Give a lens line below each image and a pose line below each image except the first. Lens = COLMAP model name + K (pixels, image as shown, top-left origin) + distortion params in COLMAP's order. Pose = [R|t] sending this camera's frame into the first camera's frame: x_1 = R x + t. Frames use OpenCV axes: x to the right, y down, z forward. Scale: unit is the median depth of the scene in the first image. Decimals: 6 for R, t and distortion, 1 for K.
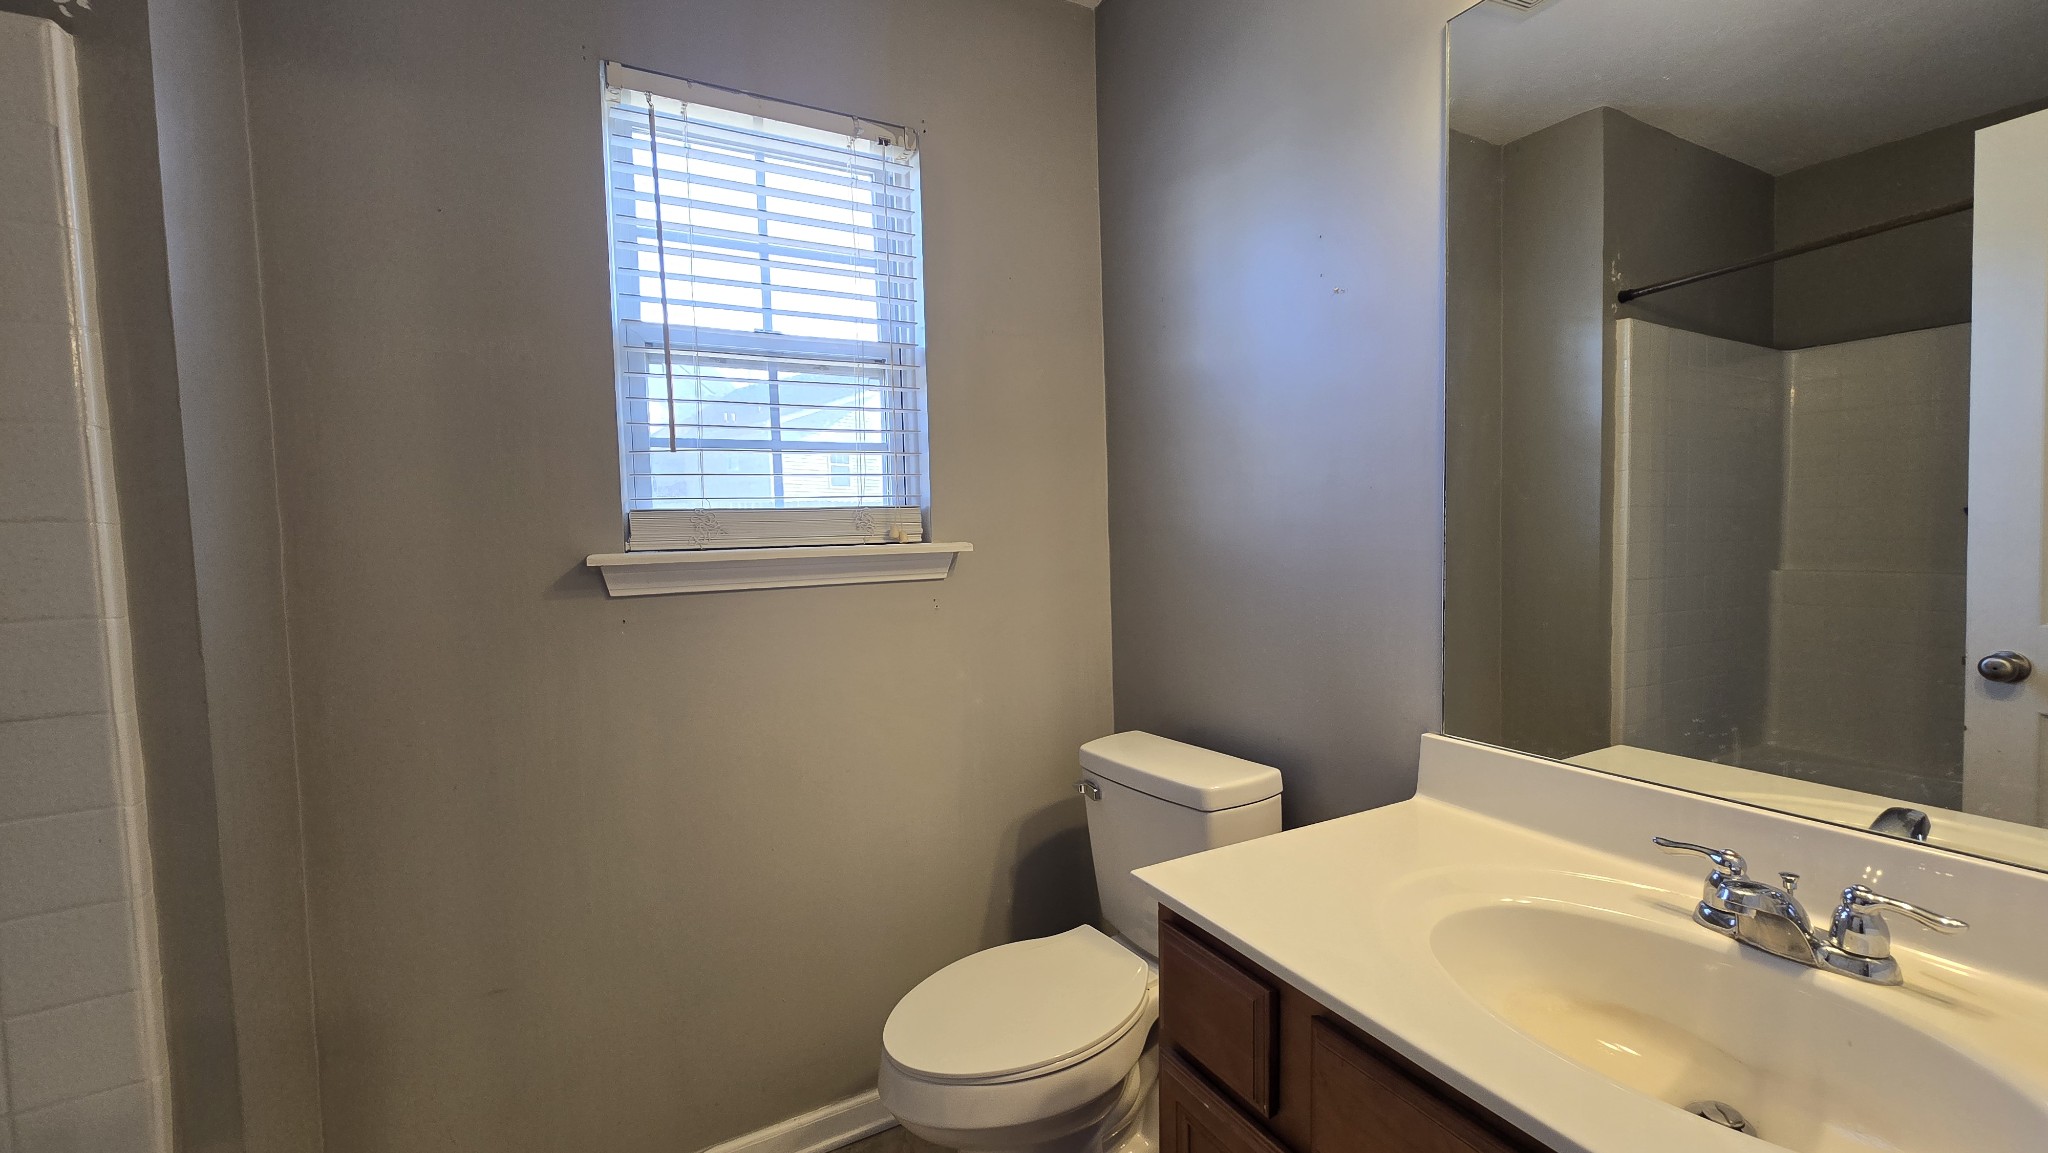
lens RADIAL K [[837.4, 0, 1024.1], [0, 837.4, 579.3], [0, 0, 1]] dist [0.004767, -0.000262]
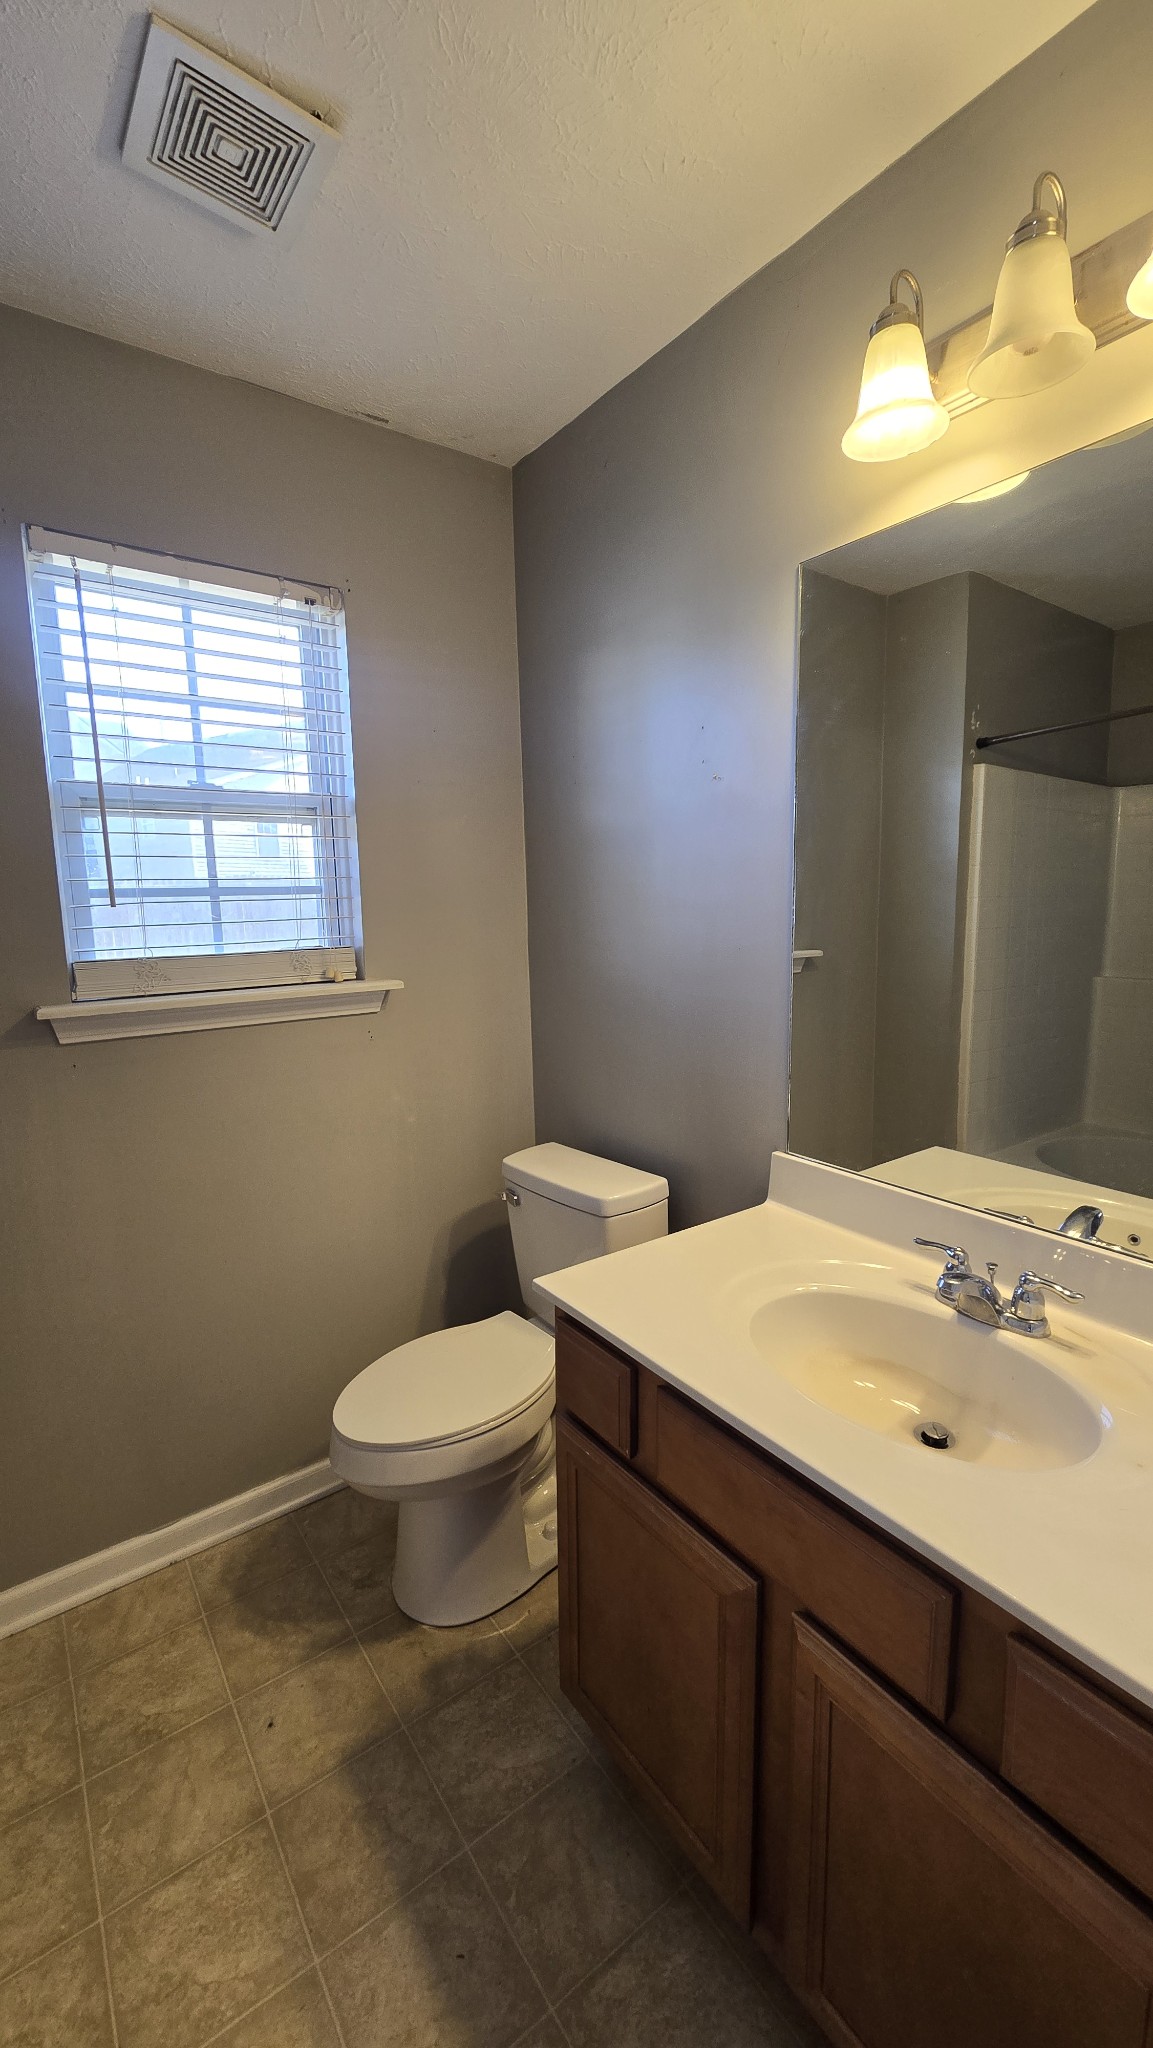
lens RADIAL K [[837.4, 0, 574.8], [0, 837.4, 1023.4], [0, 0, 1]] dist [0.004767, -0.000262]
pose [[0.991250, -0.013531, 0.131302, 0.020319], [0.002164, 0.996264, 0.086328, -0.099928], [-0.131980, -0.085289, 0.987576, -0.151127]]
